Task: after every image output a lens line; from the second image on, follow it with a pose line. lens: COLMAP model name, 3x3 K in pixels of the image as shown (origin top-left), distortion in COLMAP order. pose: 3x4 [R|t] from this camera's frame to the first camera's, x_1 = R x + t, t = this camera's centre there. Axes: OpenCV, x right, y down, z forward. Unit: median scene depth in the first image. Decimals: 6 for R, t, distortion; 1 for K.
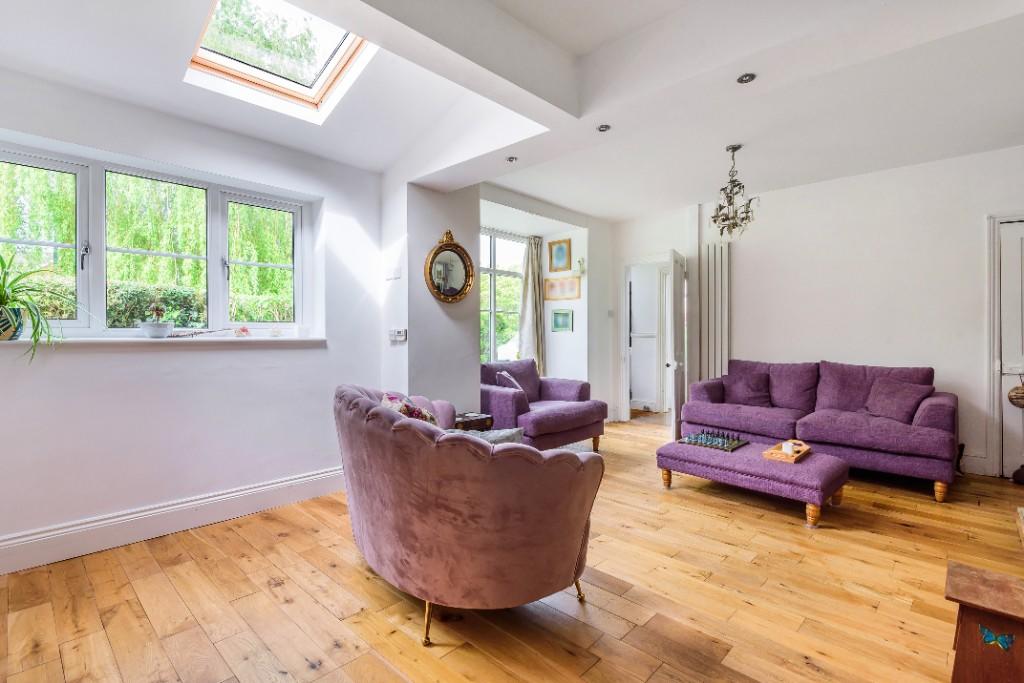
lens RADIAL K [[479.4, 0, 511.9], [0, 479.4, 339.1], [0, 0, 1]] dist [0.001517, -0.000028]
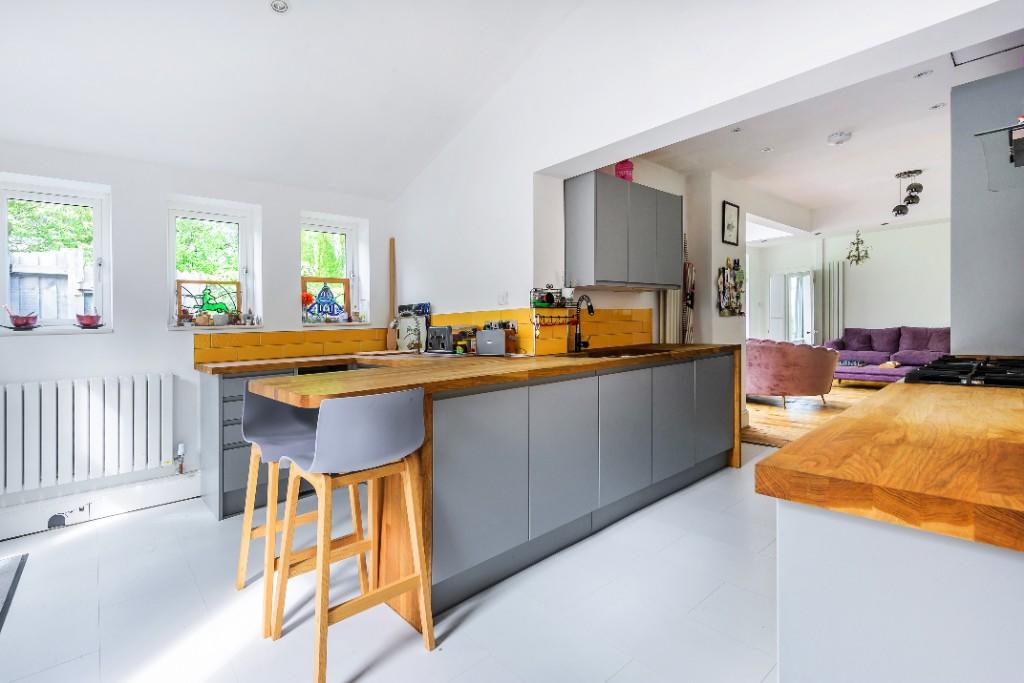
lens RADIAL K [[479.4, 0, 513.2], [0, 479.4, 341.8], [0, 0, 1]] dist [0.001517, -0.000028]
pose [[0.997274, -0.025780, -0.069139, -0.879047], [0.027274, 0.999412, 0.020759, 0.030714], [0.068563, -0.022588, 0.997391, -1.159574]]
